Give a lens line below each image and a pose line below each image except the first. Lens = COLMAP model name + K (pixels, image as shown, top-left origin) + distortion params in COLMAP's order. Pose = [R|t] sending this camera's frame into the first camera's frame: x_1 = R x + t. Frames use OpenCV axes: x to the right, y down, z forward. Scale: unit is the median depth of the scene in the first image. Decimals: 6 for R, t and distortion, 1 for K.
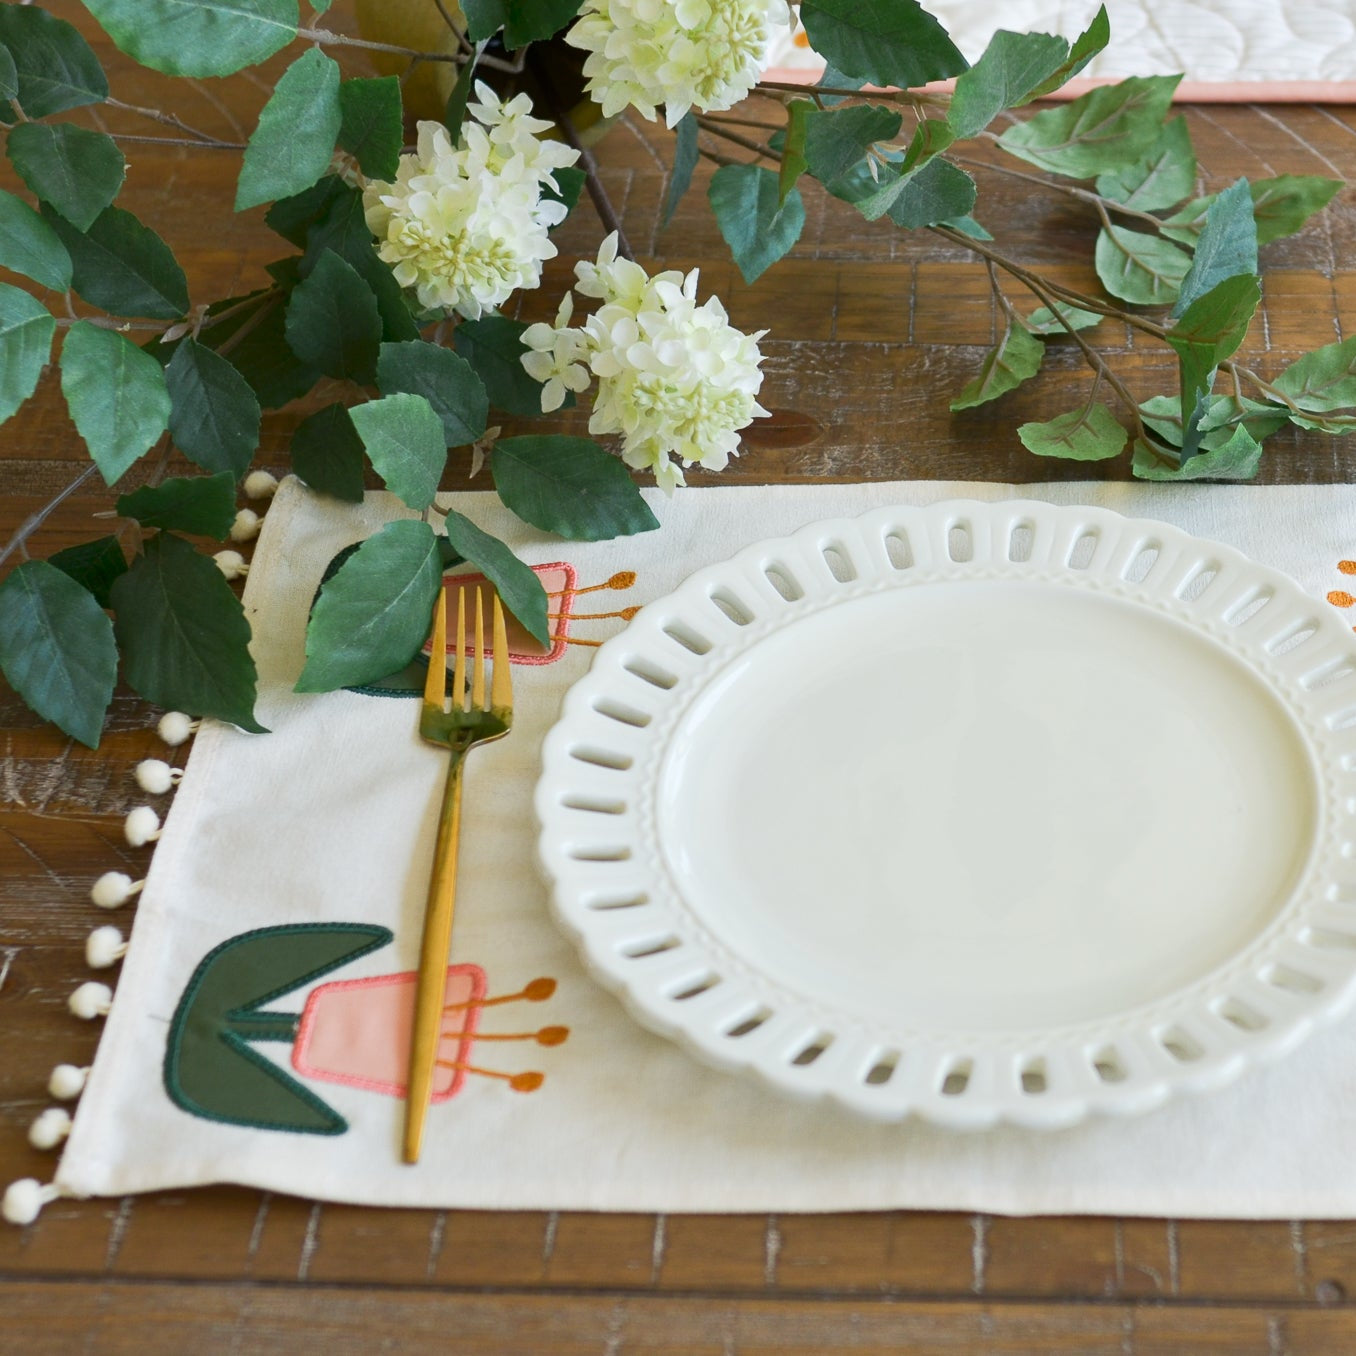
lens RADIAL K [[2655.3, 0, 1129.8], [0, 2655.3, 675.8], [0, 0, 1]] dist [-0.067722, 0.031907]
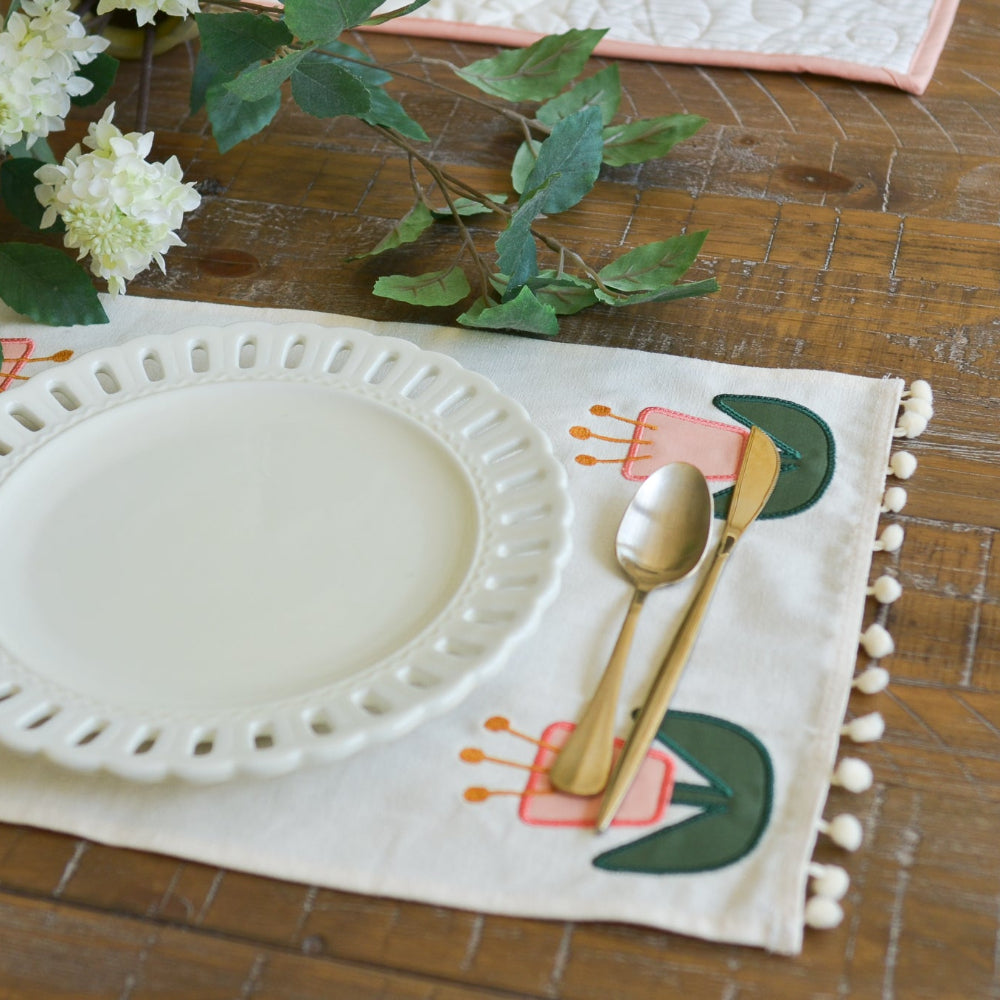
lens RADIAL K [[2033.2, 0, 606.9], [0, 2033.2, 473.4], [0, 0, 1]] dist [-0.082285, 0.137022]
pose [[0.968593, 0.121549, -0.216918, 0.286736], [-0.131663, 0.990753, -0.032747, 0.018922], [0.210932, 0.060279, 0.975640, 0.061751]]
